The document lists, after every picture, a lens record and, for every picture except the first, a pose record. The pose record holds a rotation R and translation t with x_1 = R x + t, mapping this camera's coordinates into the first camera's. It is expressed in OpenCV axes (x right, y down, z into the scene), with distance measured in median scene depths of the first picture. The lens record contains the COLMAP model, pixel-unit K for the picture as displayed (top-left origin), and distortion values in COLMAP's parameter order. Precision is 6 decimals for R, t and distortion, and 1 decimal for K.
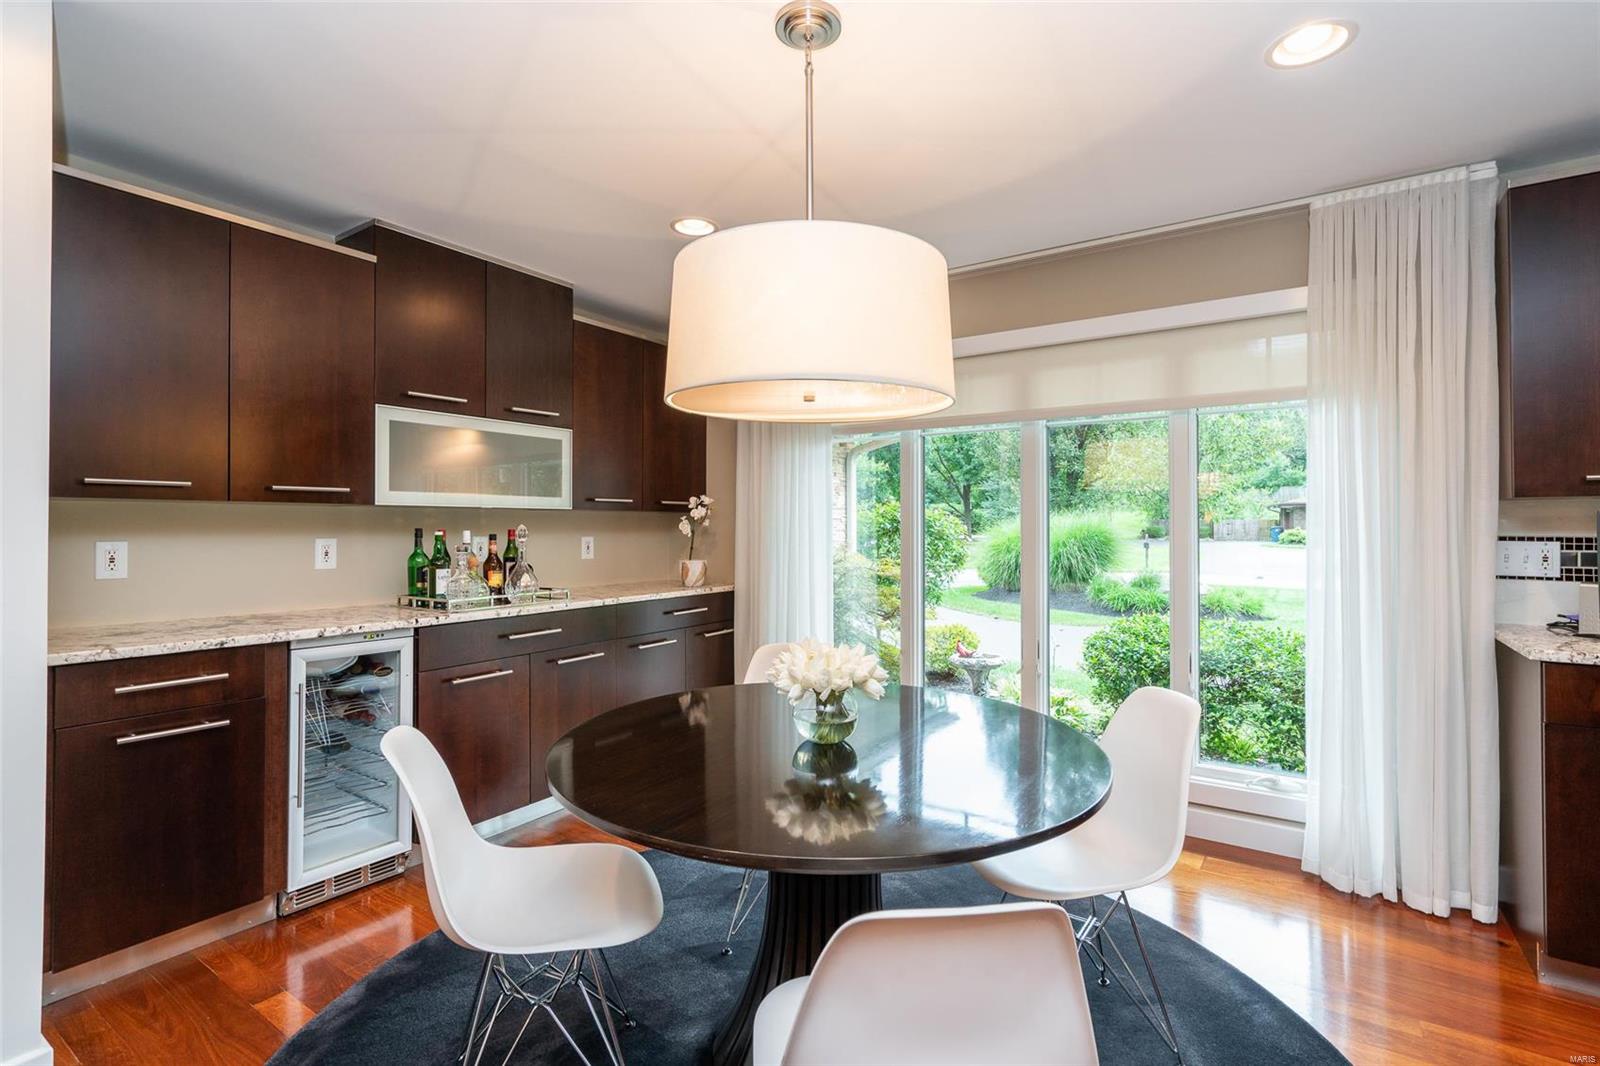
lens RADIAL K [[728.3, 0, 796.2], [0, 728.3, 527.0], [0, 0, 1]] dist [-0.001258, -0.000335]
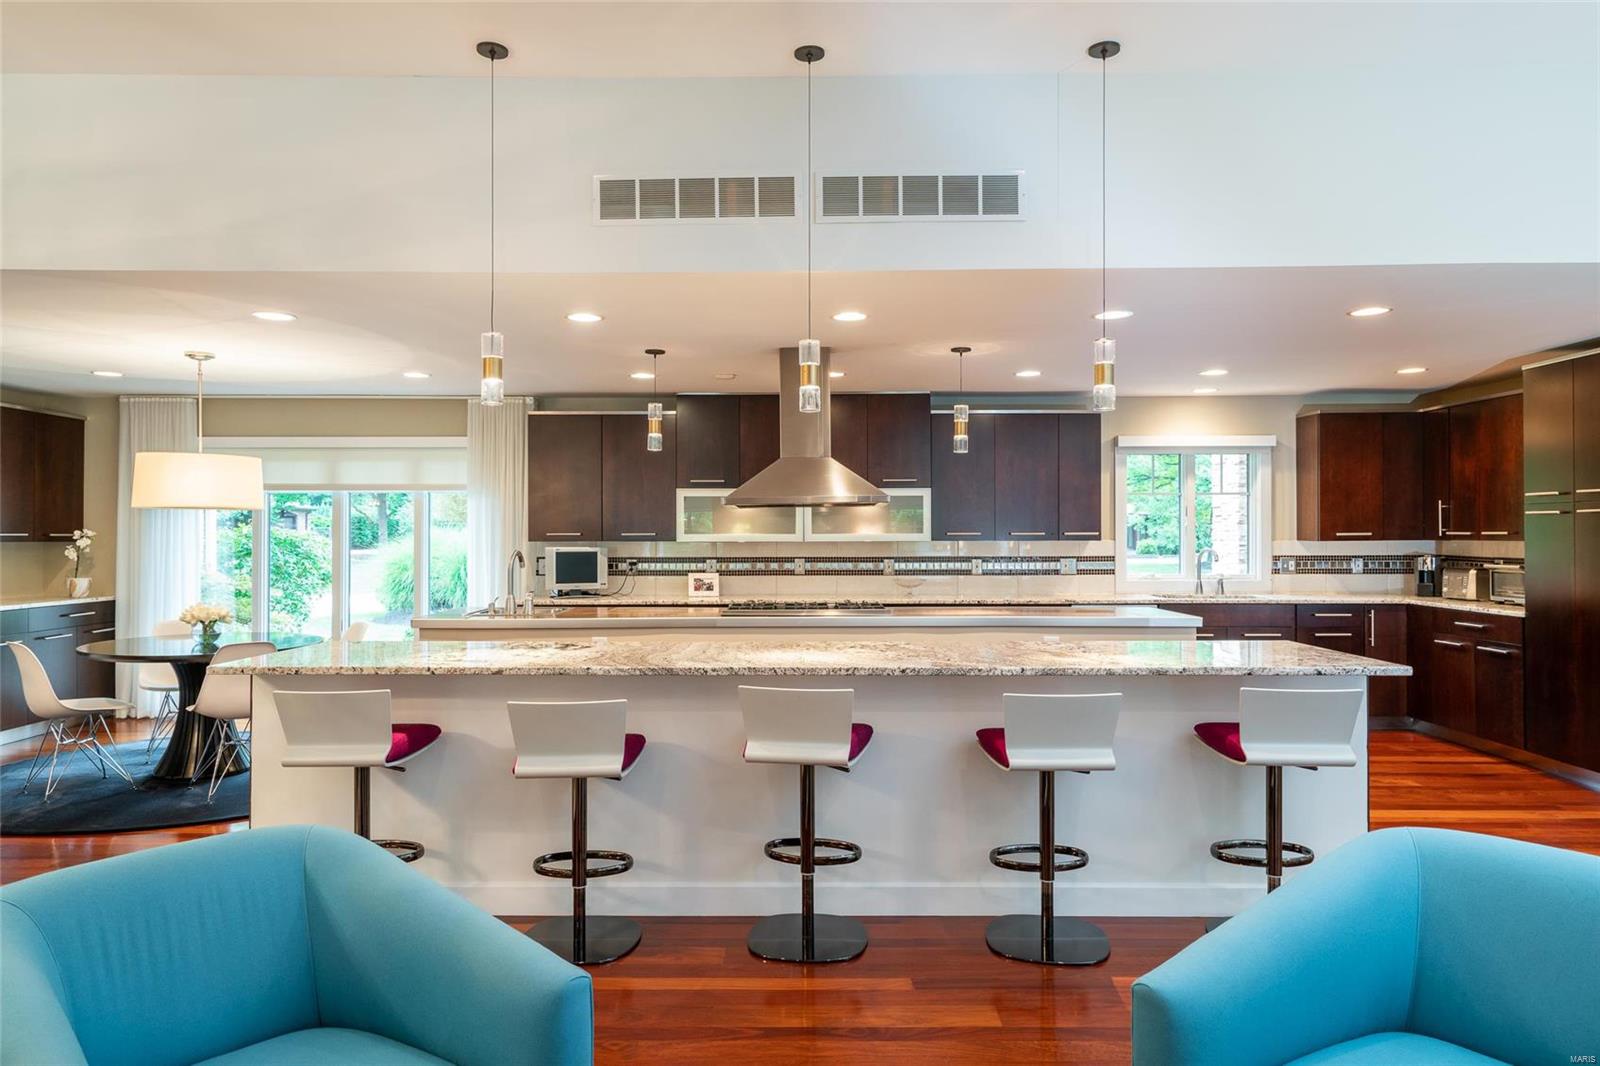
lens RADIAL K [[1041.1, 0, 799.7], [0, 1041.1, 537.9], [0, 0, 1]] dist [0.003440, -0.000738]
pose [[0.826710, 0.000519, 0.562629, -0.125682], [-0.001311, 0.999999, 0.001003, -0.032571], [-0.562627, -0.001567, 0.826709, -1.348445]]
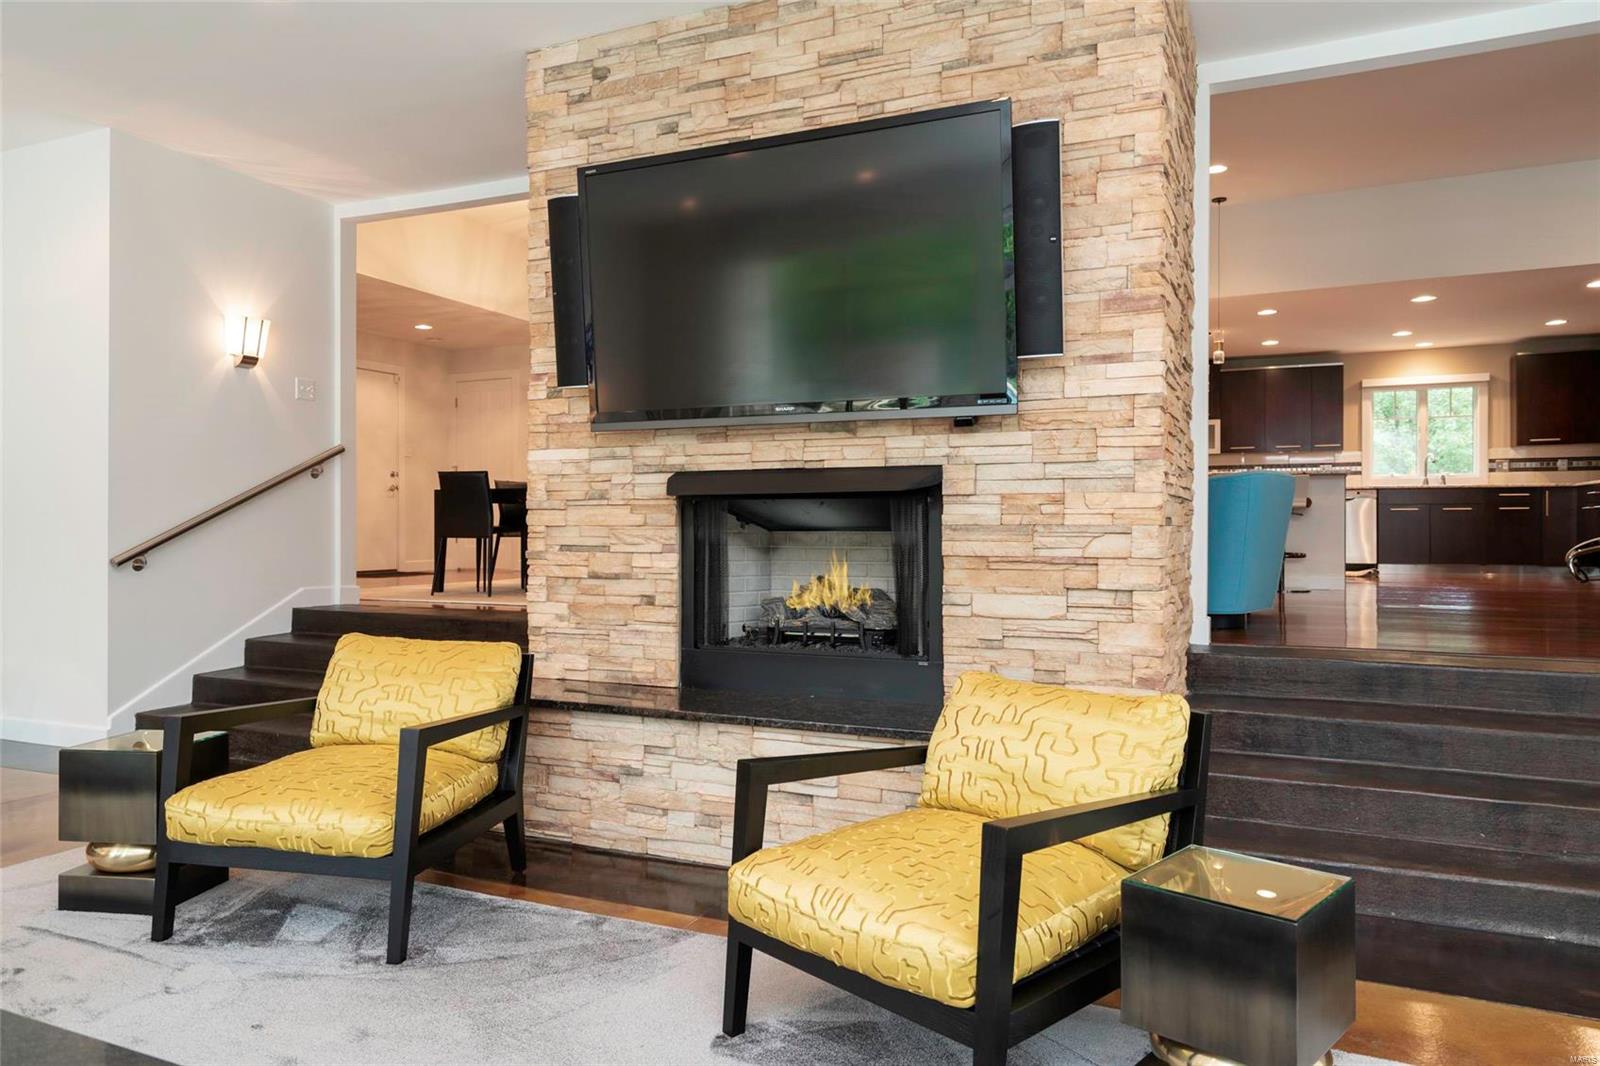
lens RADIAL K [[1094.7, 0, 794.4], [0, 1094.7, 527.1], [0, 0, 1]] dist [0.008469, 0.002865]
pose [[0.983283, 0.001898, 0.182073, -0.627000], [-0.001711, 0.999998, -0.001188, 0.196768], [-0.182075, 0.000856, 0.983284, -2.794024]]
